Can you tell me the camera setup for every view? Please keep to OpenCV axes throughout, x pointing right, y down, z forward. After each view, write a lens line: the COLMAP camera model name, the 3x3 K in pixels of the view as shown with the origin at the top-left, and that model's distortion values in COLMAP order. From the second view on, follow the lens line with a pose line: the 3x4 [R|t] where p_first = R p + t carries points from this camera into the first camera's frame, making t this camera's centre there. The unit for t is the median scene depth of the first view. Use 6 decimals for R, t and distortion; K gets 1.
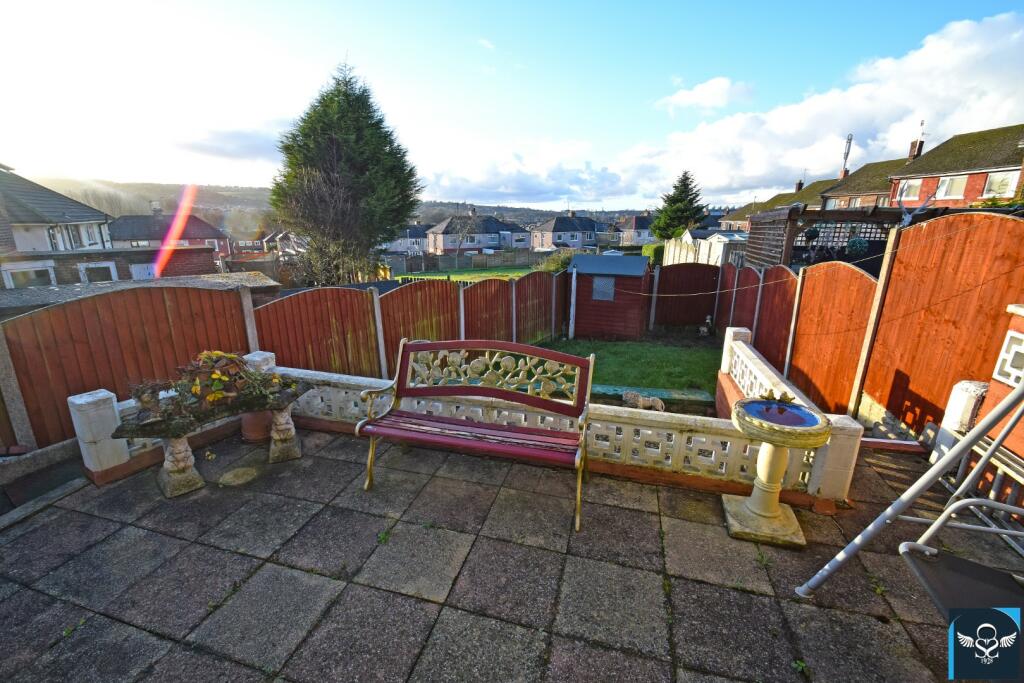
lens RADIAL K [[434.2, 0, 512.0], [0, 434.2, 341.5], [0, 0, 1]] dist [-0.010949, -0.000181]
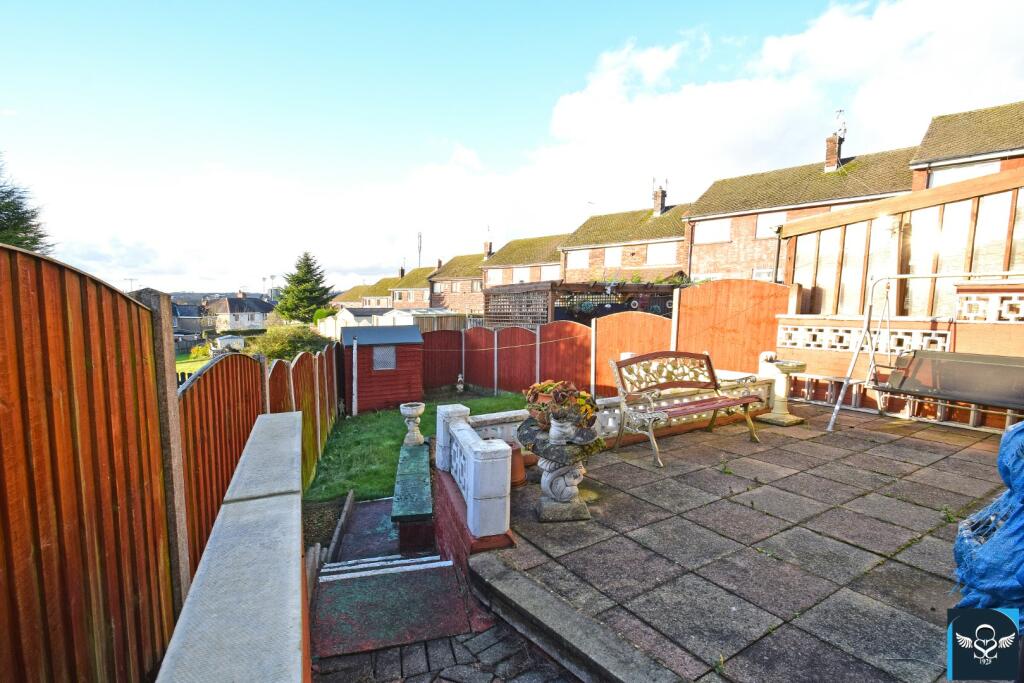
lens RADIAL K [[458.8, 0, 512.0], [0, 458.8, 341.5], [0, 0, 1]] dist [-0.001258, -0.000115]
pose [[0.695210, -0.065342, 0.715830, -0.336922], [0.196787, 0.975115, -0.102108, 0.006008], [-0.691345, 0.211853, 0.690768, 0.058320]]
